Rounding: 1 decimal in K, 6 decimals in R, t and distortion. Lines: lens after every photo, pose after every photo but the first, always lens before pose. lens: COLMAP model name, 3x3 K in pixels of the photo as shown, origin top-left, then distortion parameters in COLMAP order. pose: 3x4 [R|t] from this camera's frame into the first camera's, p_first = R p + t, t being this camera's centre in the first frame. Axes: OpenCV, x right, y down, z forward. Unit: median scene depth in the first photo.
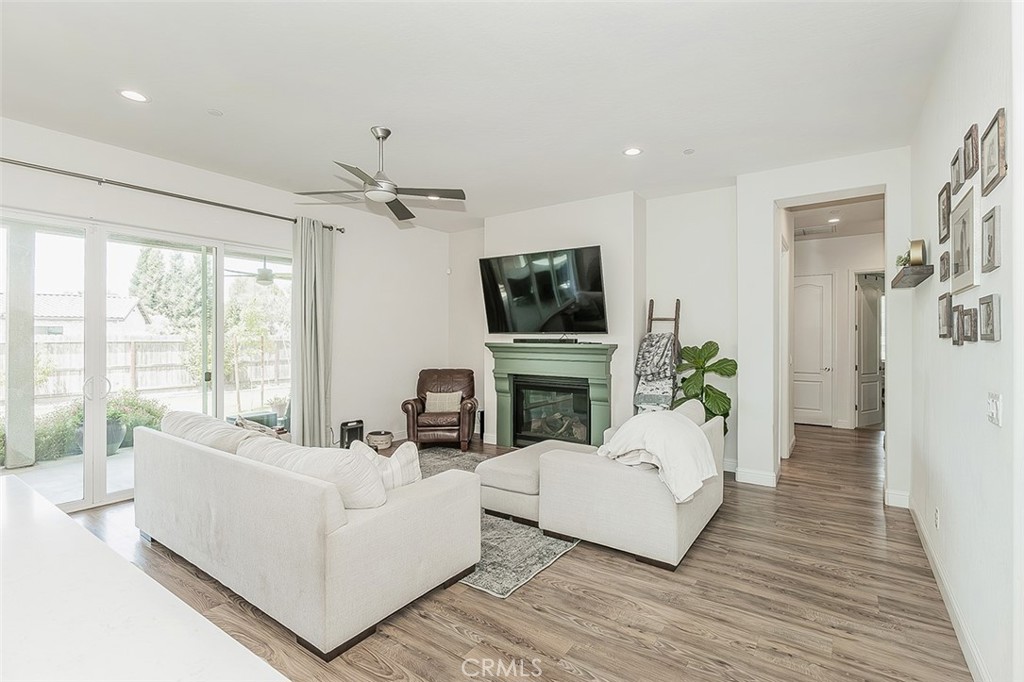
lens RADIAL K [[457.1, 0, 549.9], [0, 457.1, 338.9], [0, 0, 1]] dist [-0.002272, -0.000021]
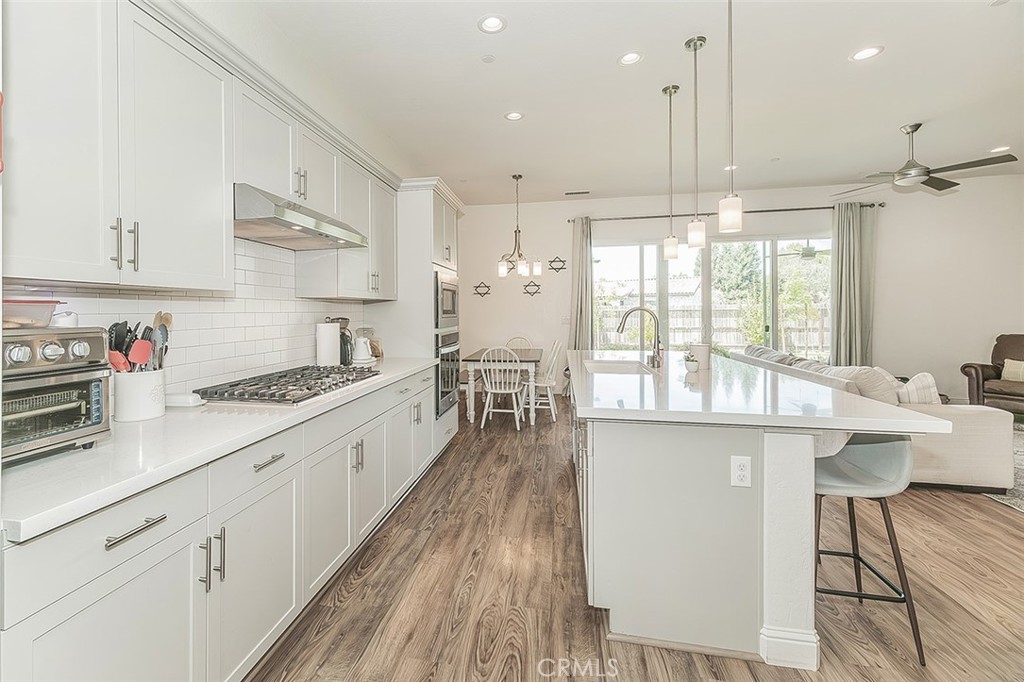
lens RADIAL K [[451.5, 0, 470.5], [0, 451.5, 309.0], [0, 0, 1]] dist [0.010984, 0.000693]
pose [[0.364868, -0.007231, -0.931031, 0.224012], [0.005762, 0.999968, -0.005508, 0.018742], [0.931041, -0.003355, 0.364898, -0.360926]]
